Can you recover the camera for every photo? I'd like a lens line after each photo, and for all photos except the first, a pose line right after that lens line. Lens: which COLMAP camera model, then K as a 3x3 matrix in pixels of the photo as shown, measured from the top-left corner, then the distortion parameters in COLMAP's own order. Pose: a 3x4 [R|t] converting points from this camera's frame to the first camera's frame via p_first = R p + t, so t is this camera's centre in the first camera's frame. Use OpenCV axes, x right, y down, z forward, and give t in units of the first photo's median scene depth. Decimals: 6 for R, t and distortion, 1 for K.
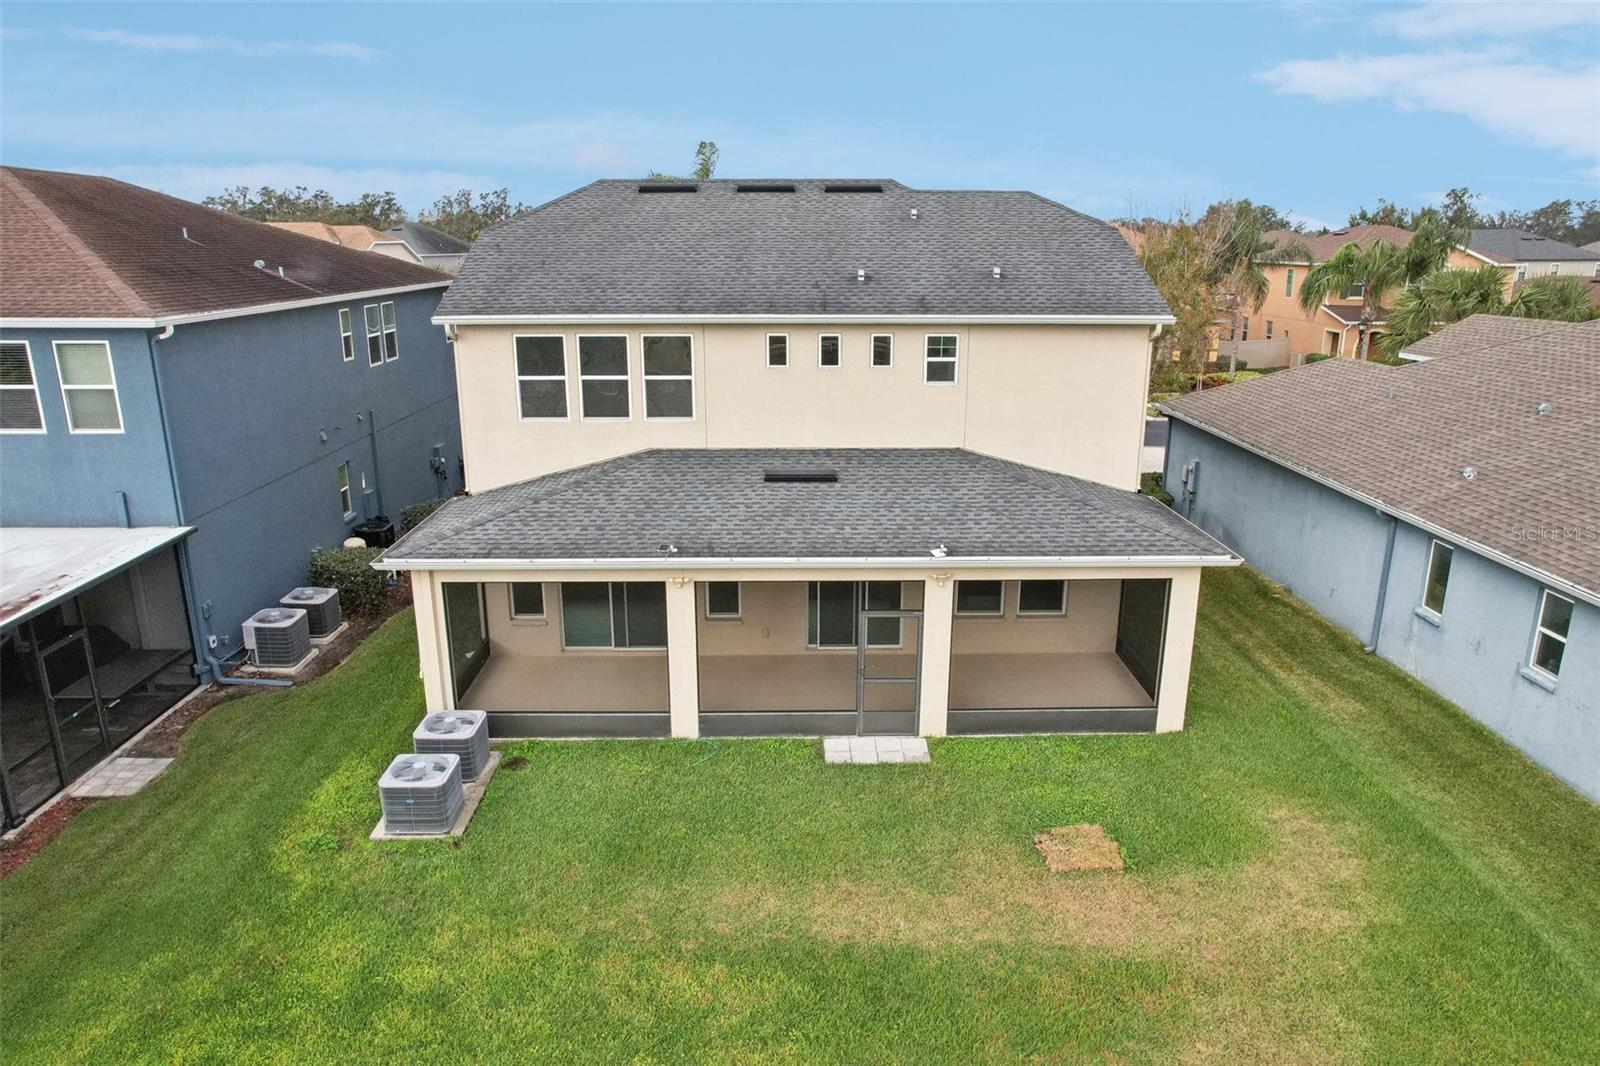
lens RADIAL K [[1040.3, 0, 811.6], [0, 1040.3, 532.6], [0, 0, 1]] dist [-0.039616, 0.001259]
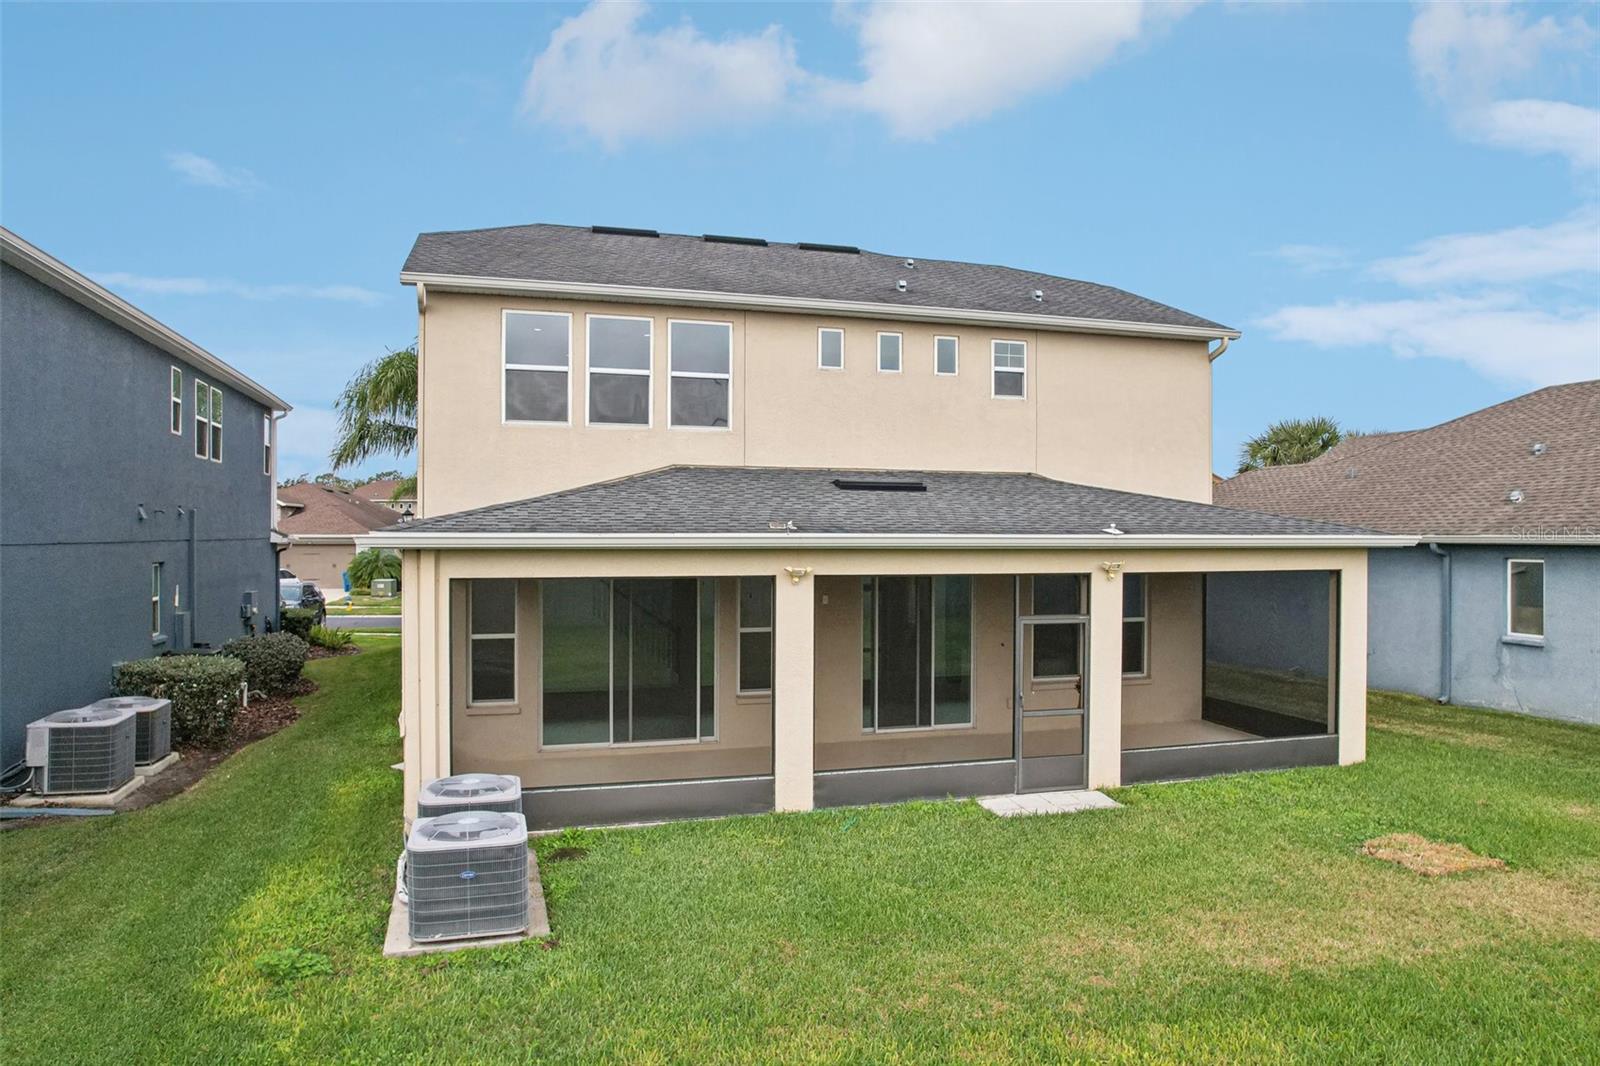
lens RADIAL K [[1038.1, 0, 808.6], [0, 1038.1, 531.6], [0, 0, 1]] dist [-0.076692, 0.074395]
pose [[0.964203, 0.000060, 0.265165, -0.276610], [0.072289, 0.962063, -0.263075, 0.186322], [-0.255121, 0.272827, 0.927620, 0.284934]]
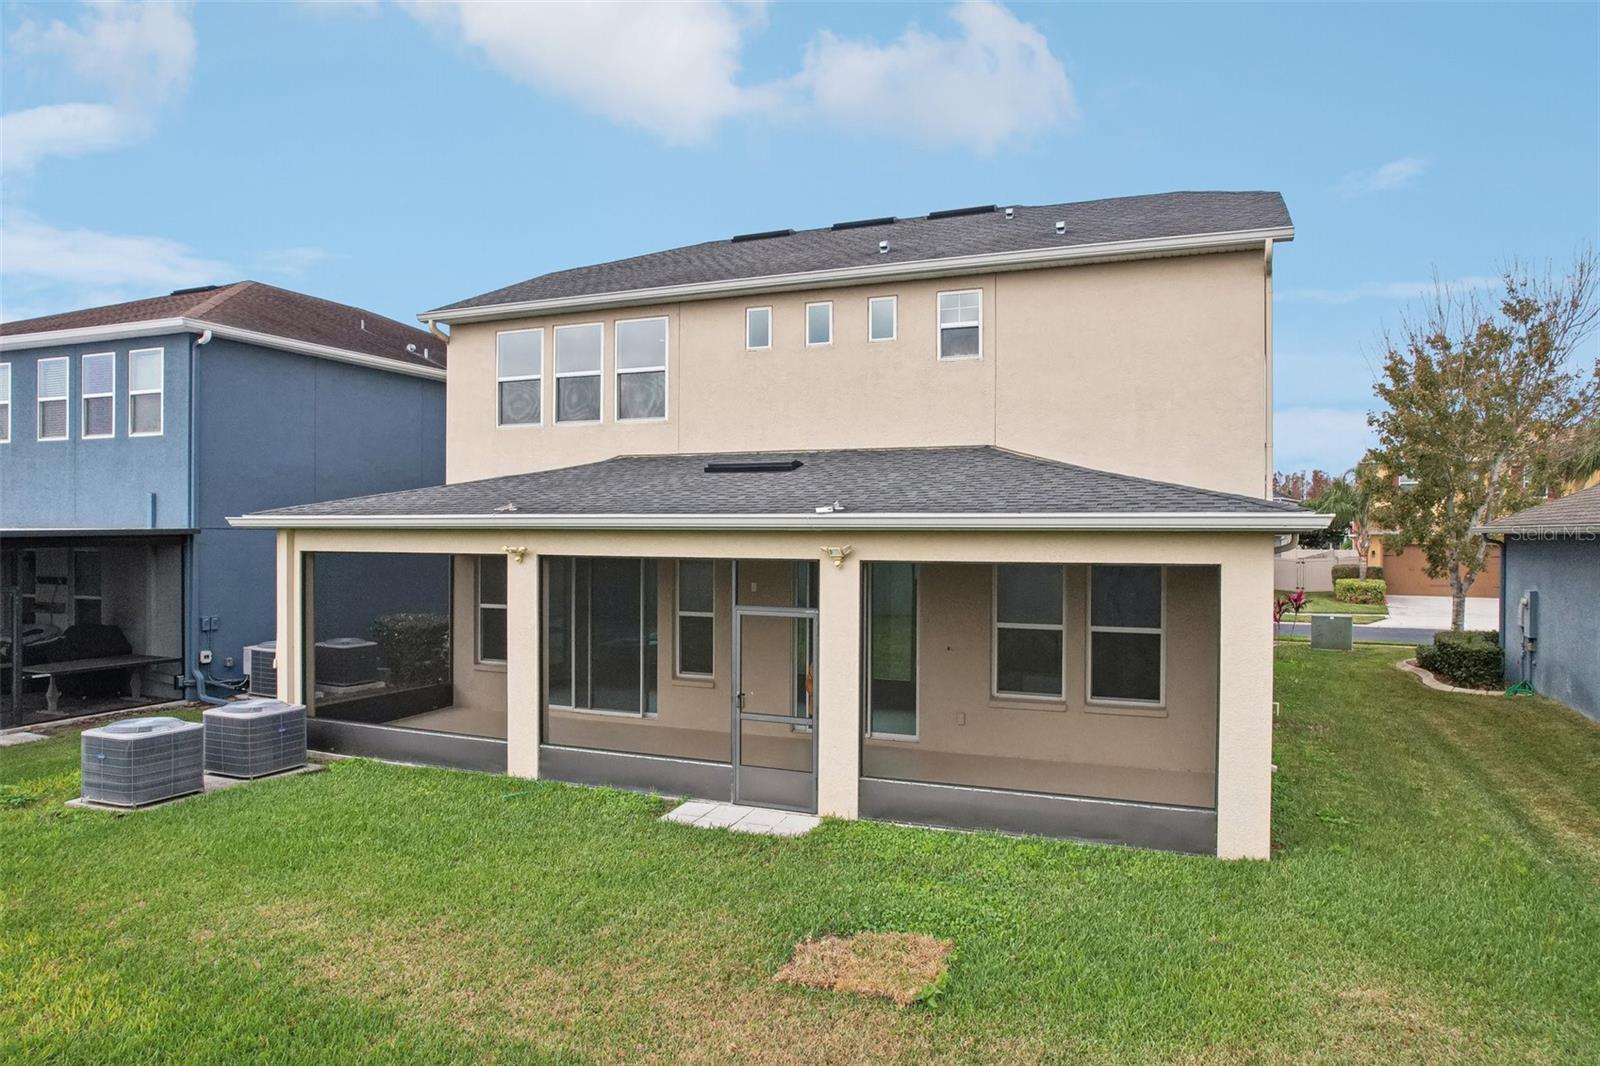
lens RADIAL K [[1038.1, 0, 808.6], [0, 1038.1, 531.6], [0, 0, 1]] dist [-0.076692, 0.074395]
pose [[0.912996, 0.000601, -0.407969, 0.337796], [-0.112984, 0.961258, -0.251432, 0.177486], [0.392012, 0.275650, 0.877692, 0.365354]]
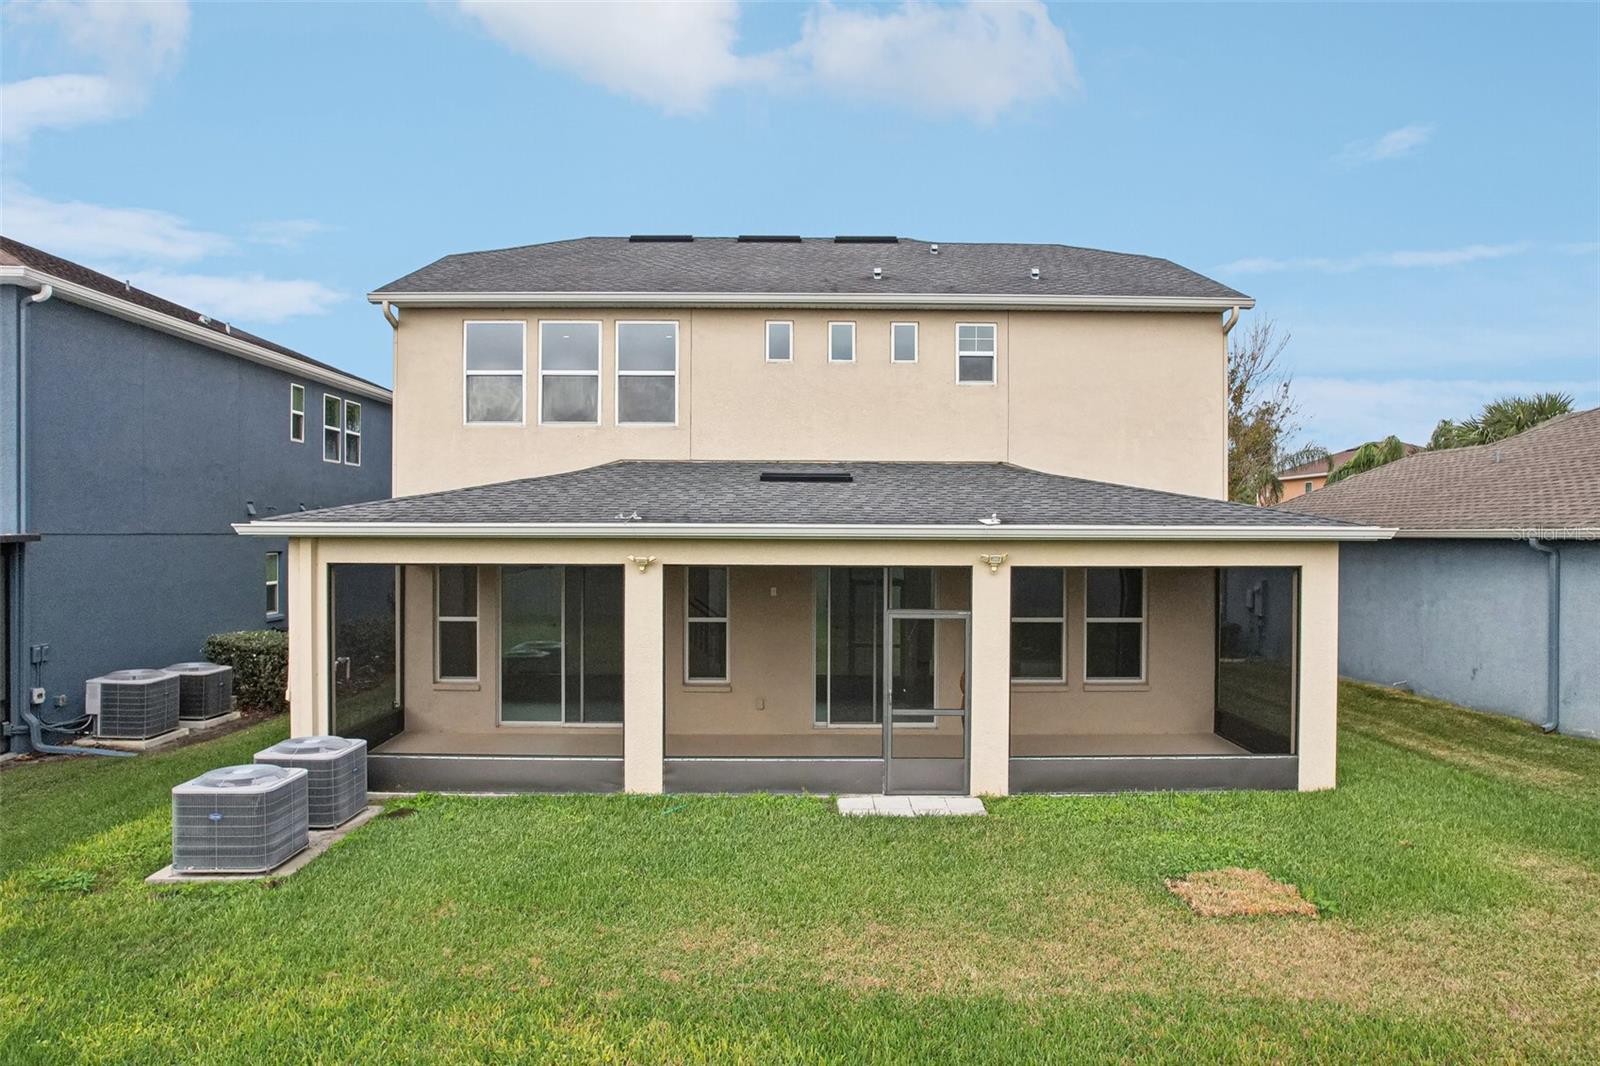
lens RADIAL K [[1038.1, 0, 808.6], [0, 1038.1, 531.6], [0, 0, 1]] dist [-0.076692, 0.074395]
pose [[0.999950, 0.000779, -0.009926, -0.000915], [-0.003449, 0.962294, -0.271989, 0.201843], [0.009340, 0.272010, 0.962249, 0.250704]]
